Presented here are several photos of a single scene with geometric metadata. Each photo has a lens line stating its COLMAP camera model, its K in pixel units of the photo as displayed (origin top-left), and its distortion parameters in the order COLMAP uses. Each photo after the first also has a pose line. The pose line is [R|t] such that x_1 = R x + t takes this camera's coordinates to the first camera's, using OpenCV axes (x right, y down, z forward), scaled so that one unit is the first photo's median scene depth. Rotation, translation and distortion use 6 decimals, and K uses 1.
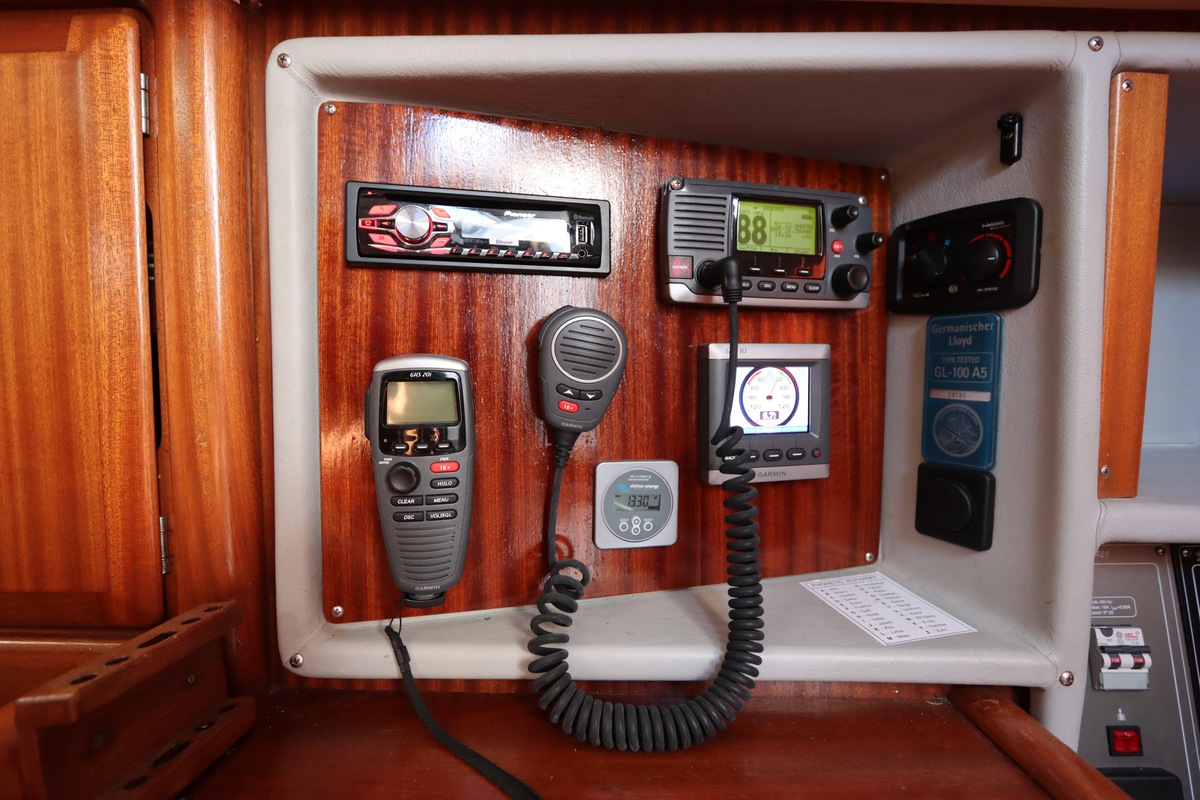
lens RADIAL K [[576.6, 0, 598.3], [0, 576.6, 397.7], [0, 0, 1]] dist [-0.023037, 0.005466]
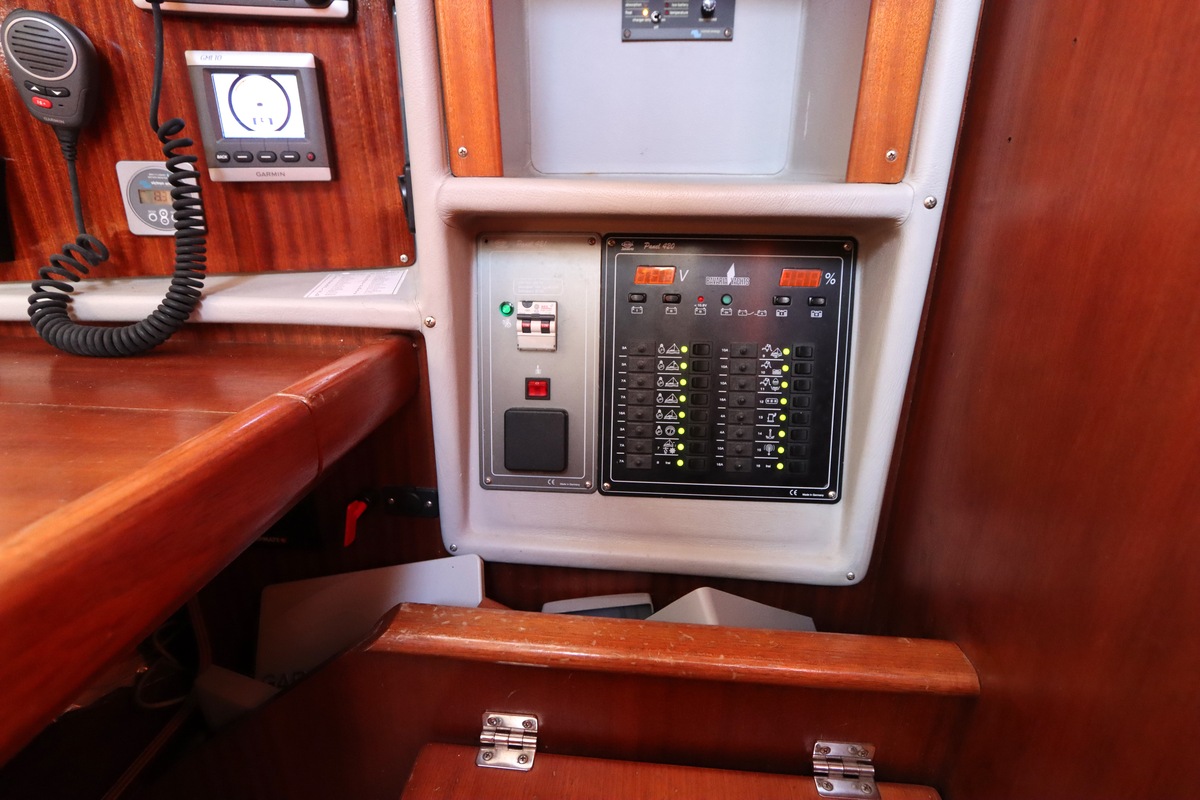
lens RADIAL K [[576.6, 0, 598.3], [0, 576.6, 397.7], [0, 0, 1]] dist [-0.023037, 0.005466]
pose [[0.997775, 0.023784, -0.062277, 1.119675], [-0.004640, 0.956702, 0.291031, 0.239837], [0.066503, -0.290095, 0.954684, -0.236148]]
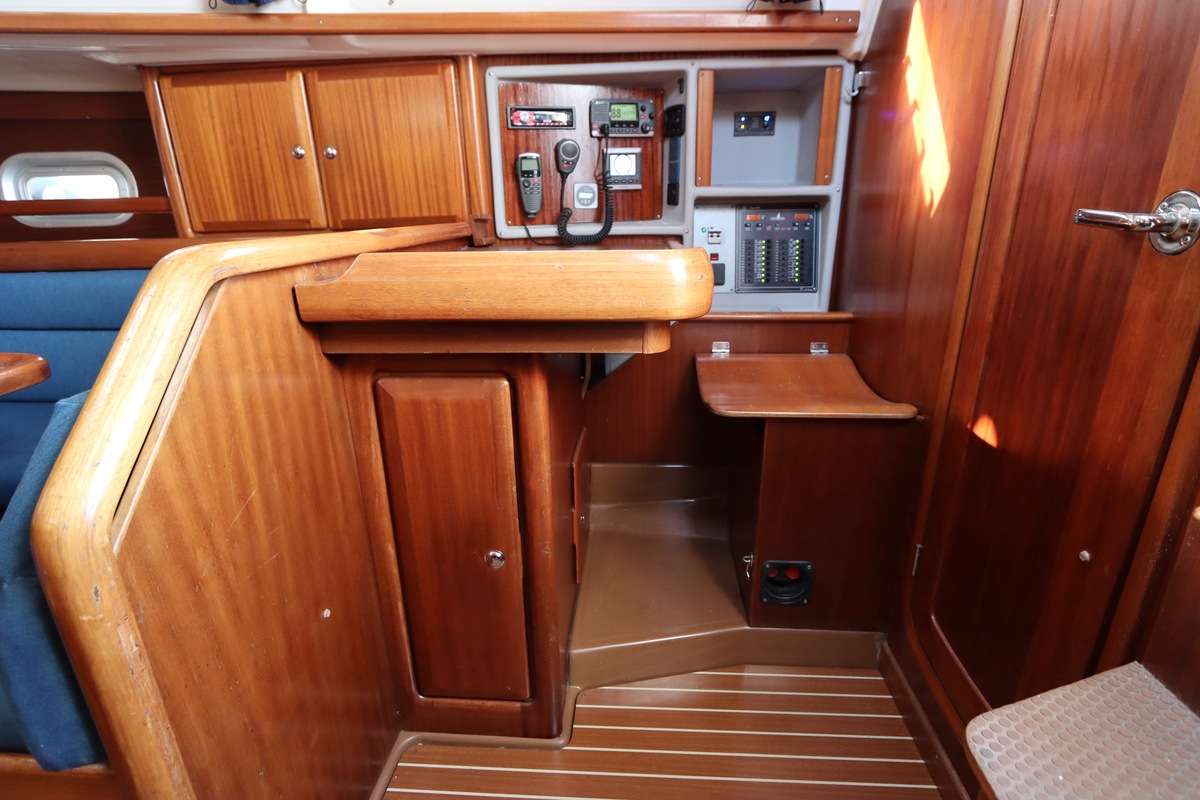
lens RADIAL K [[576.6, 0, 598.3], [0, 576.6, 397.7], [0, 0, 1]] dist [-0.023037, 0.005466]
pose [[0.997655, -0.000049, -0.068444, 0.407277], [0.018685, 0.962209, 0.271669, 0.440320], [0.065844, -0.272311, 0.959954, -2.942973]]
